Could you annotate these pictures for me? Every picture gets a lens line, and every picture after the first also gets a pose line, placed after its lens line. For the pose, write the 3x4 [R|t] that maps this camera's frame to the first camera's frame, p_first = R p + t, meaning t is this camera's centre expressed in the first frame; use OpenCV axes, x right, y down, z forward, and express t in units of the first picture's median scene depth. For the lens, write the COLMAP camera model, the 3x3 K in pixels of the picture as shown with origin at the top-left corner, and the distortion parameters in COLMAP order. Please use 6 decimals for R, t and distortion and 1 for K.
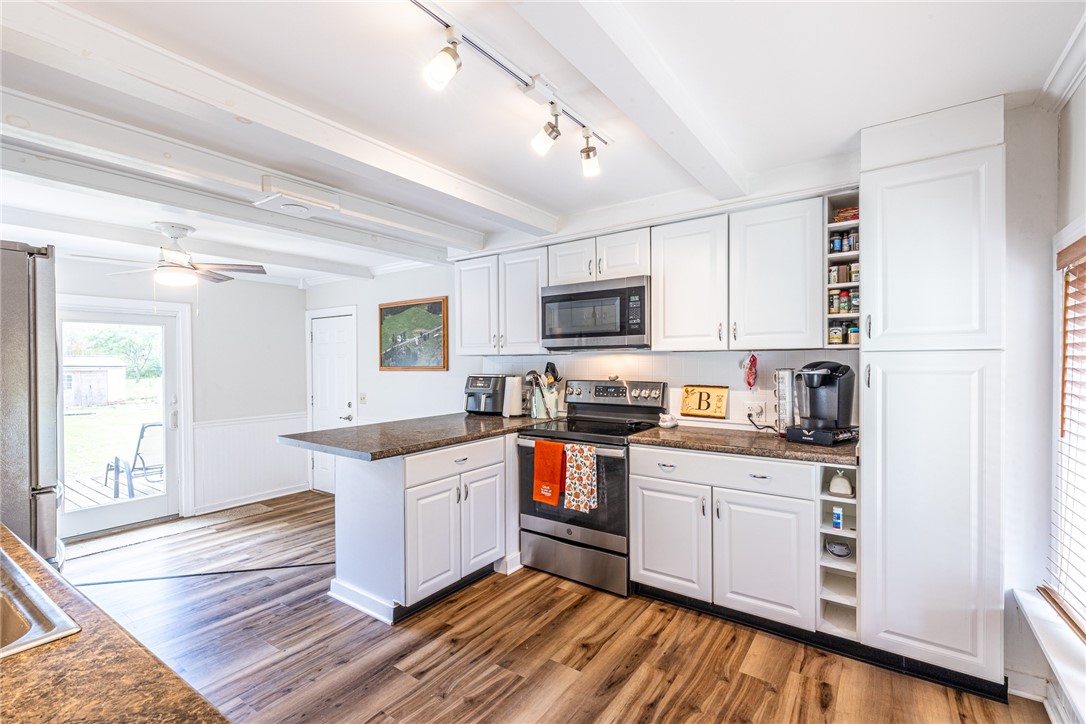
lens RADIAL K [[496.1, 0, 543.2], [0, 496.1, 367.4], [0, 0, 1]] dist [0.001797, 0.000162]
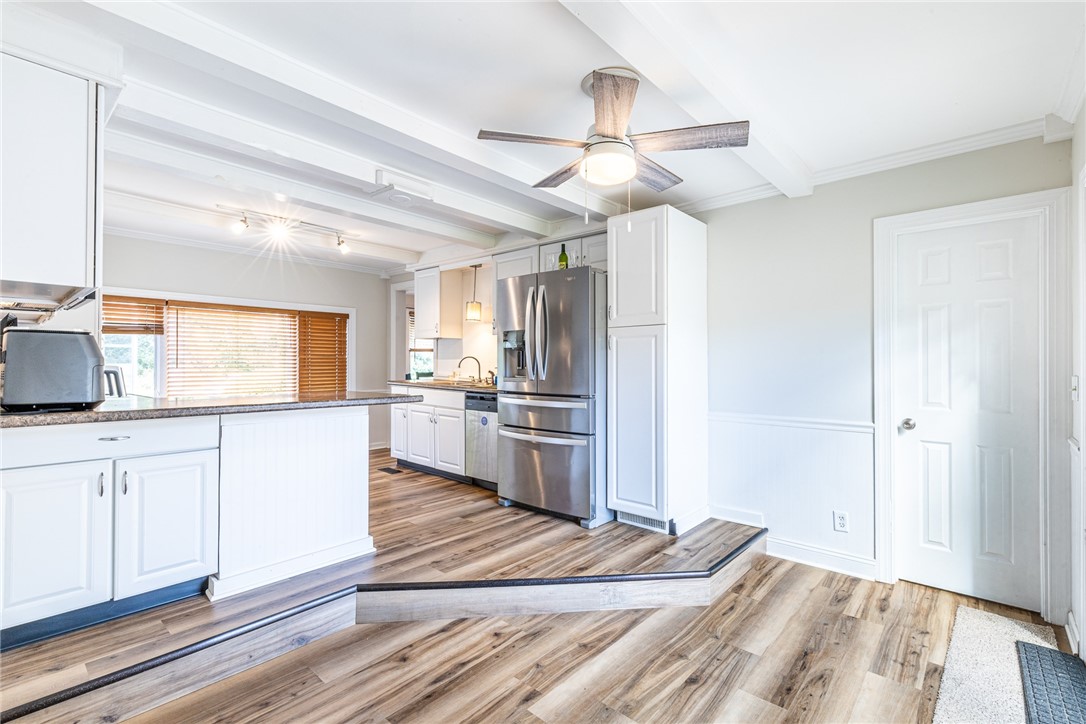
lens RADIAL K [[496.1, 0, 542.0], [0, 496.1, 362.2], [0, 0, 1]] dist [0.001797, 0.000162]
pose [[-0.994486, 0.004353, 0.104779, -0.922646], [0.004767, 0.999982, 0.003700, 0.067162], [-0.104761, 0.004179, -0.994489, 2.068567]]
